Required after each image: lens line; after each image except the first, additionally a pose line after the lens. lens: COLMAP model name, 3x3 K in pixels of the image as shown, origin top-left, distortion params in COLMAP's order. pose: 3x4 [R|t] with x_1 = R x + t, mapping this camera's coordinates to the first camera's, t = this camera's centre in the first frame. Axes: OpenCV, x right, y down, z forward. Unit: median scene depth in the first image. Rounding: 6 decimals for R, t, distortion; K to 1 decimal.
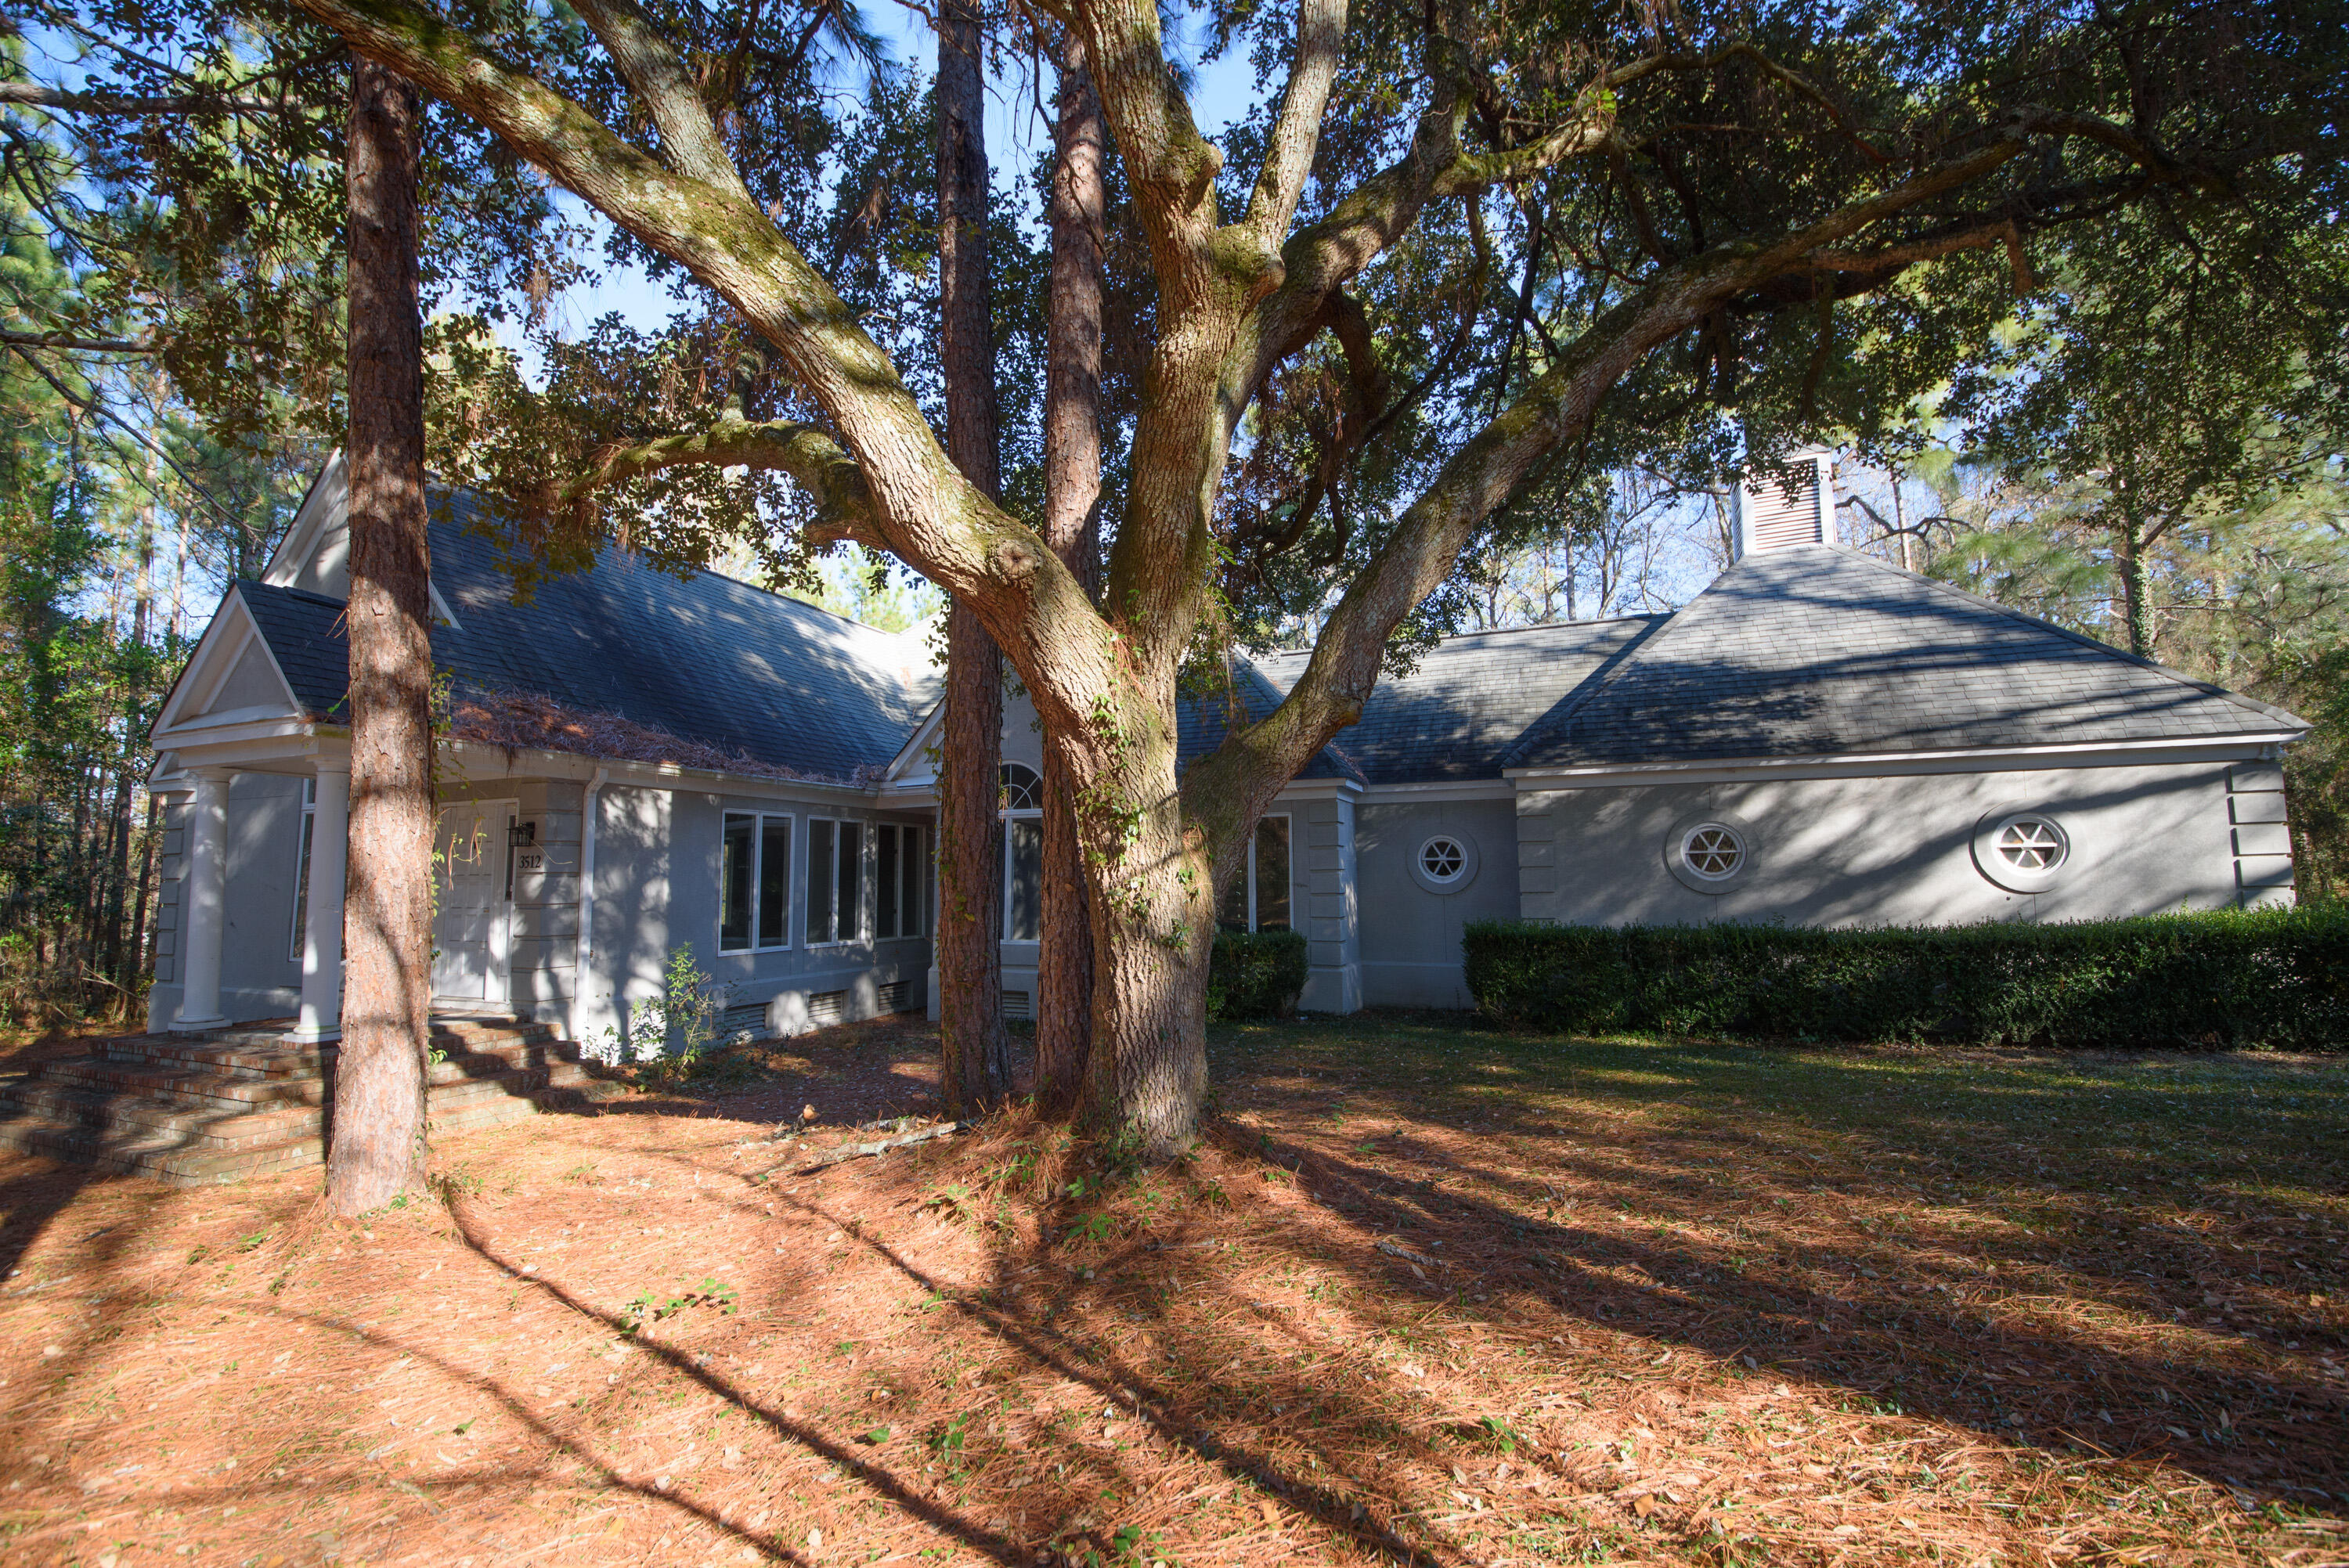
lens RADIAL K [[1011.6, 0, 1173.7], [0, 1011.6, 771.5], [0, 0, 1]] dist [-0.016257, -0.000970]
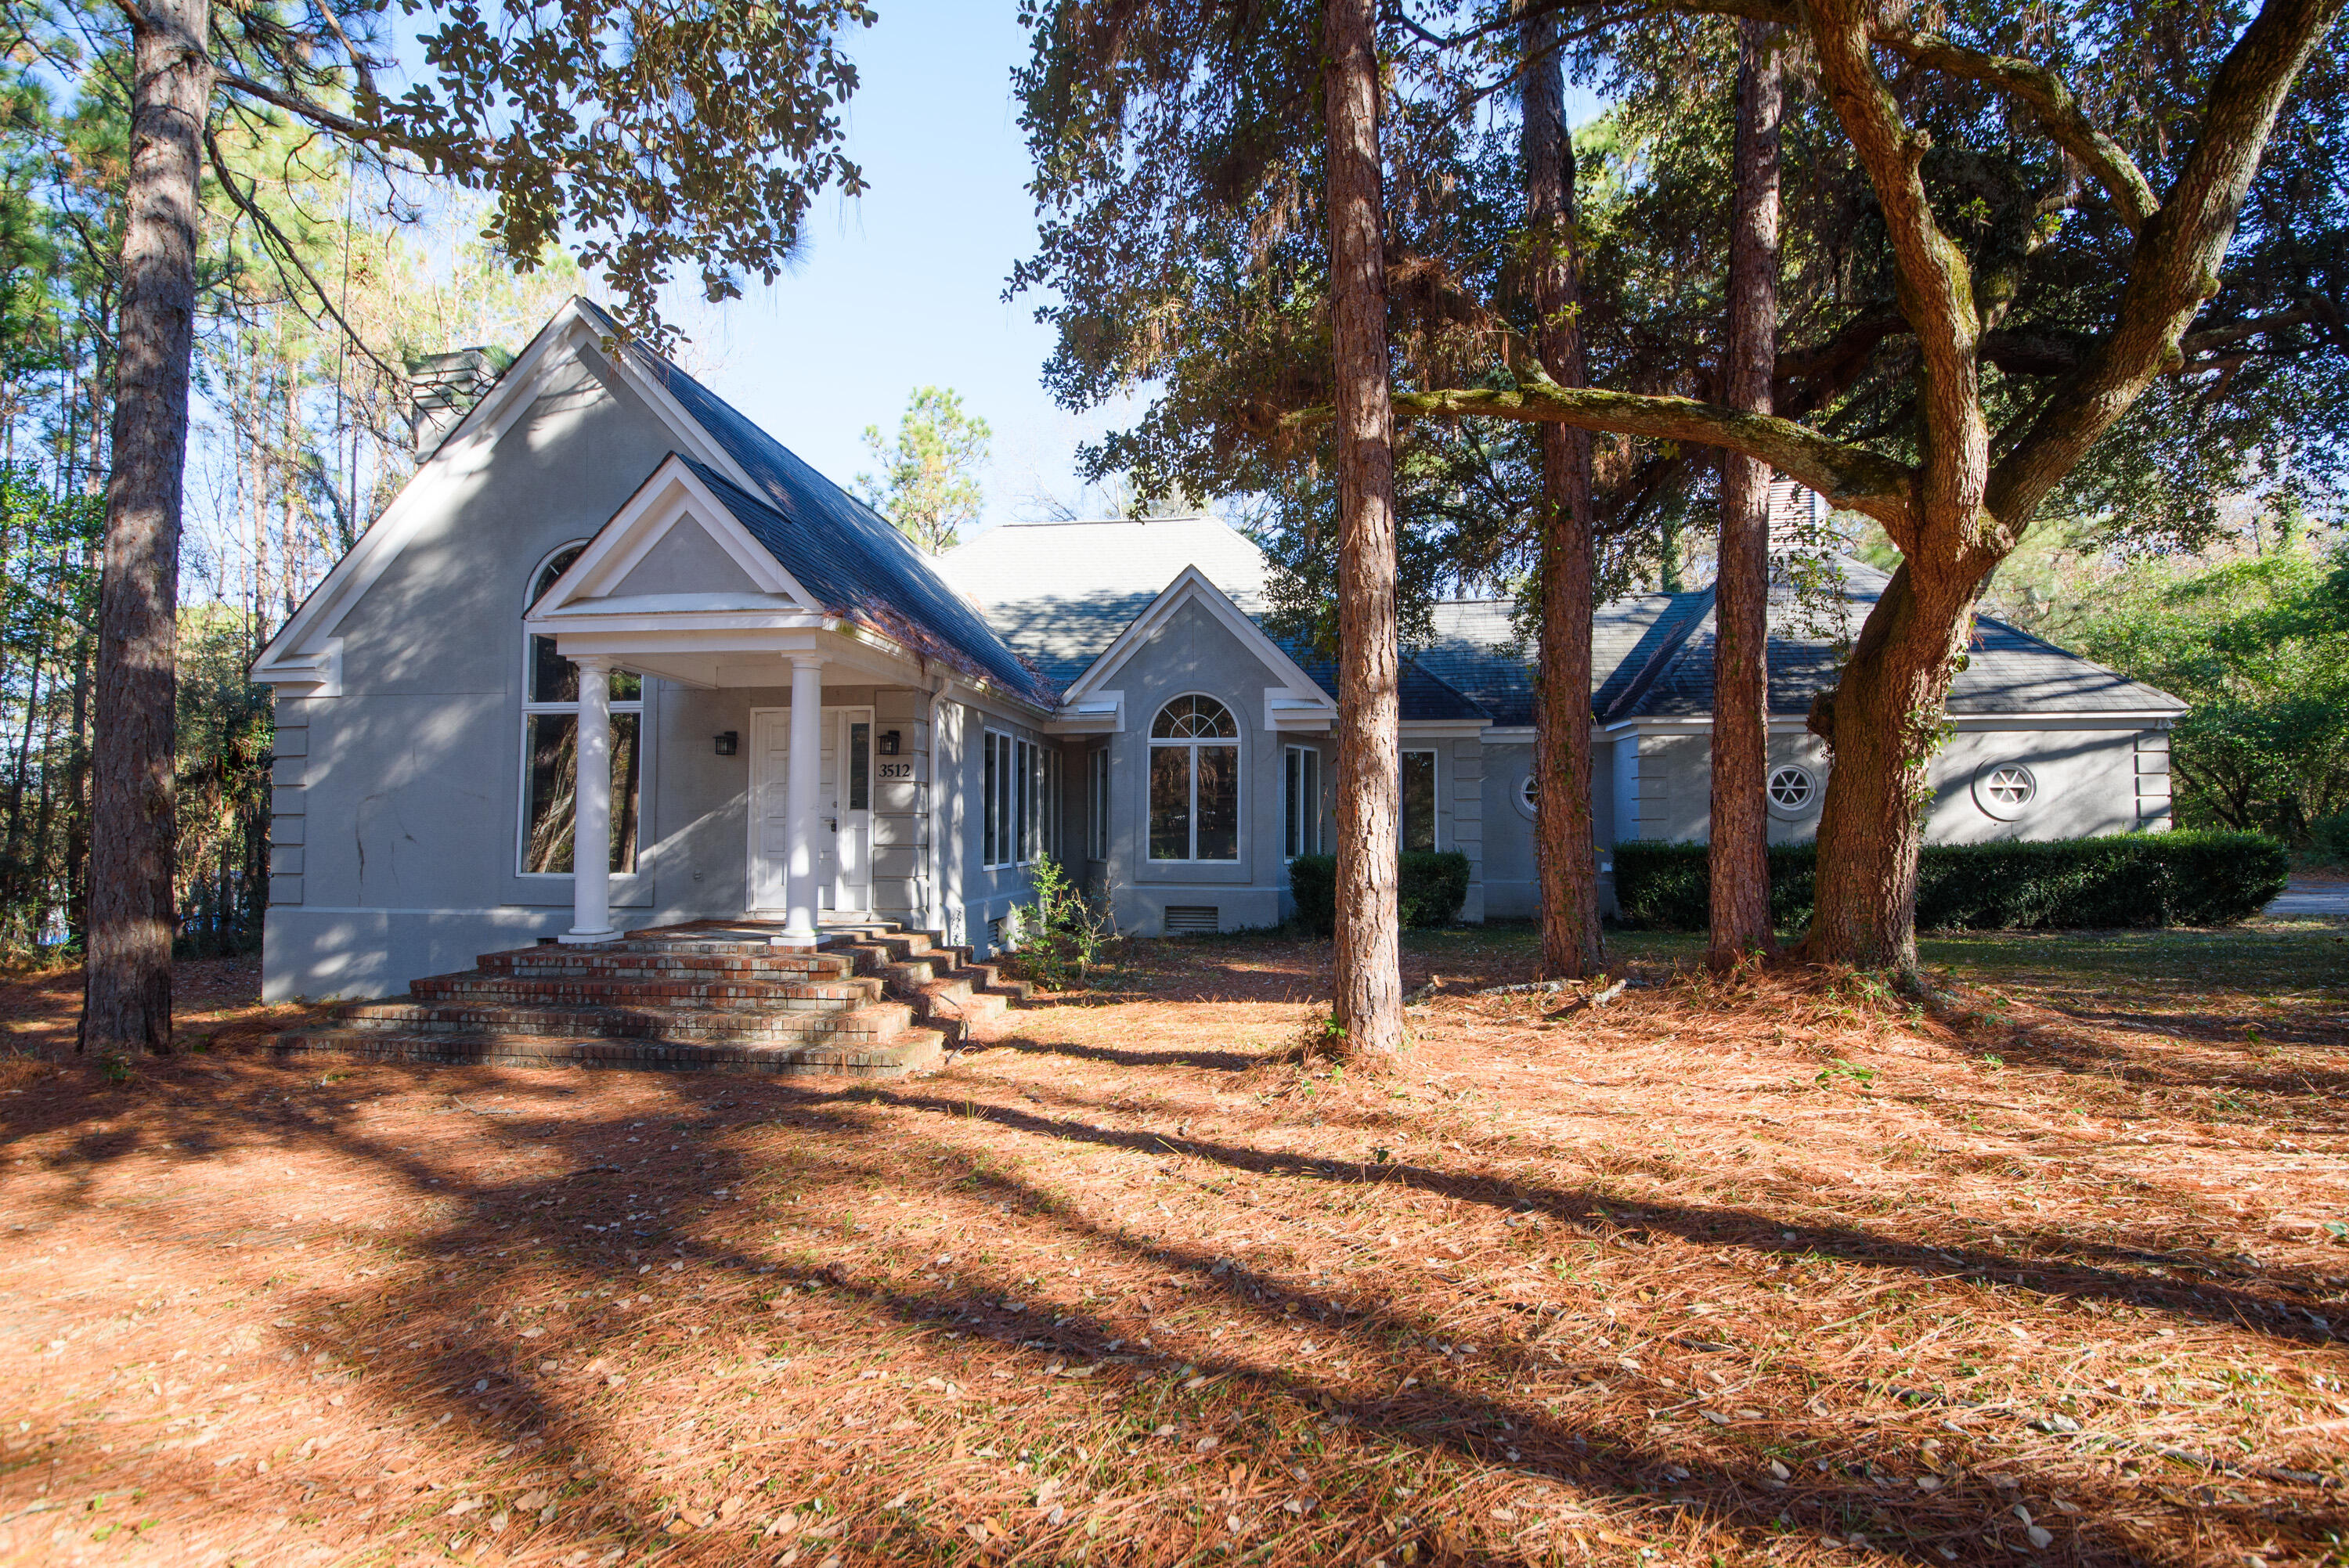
lens RADIAL K [[1011.6, 0, 1174.9], [0, 1011.6, 786.9], [0, 0, 1]] dist [-0.016257, -0.000970]
pose [[0.966047, 0.019751, 0.257611, -0.591606], [-0.036343, 0.997548, 0.059803, 0.034422], [-0.255798, -0.067134, 0.964396, -0.022086]]
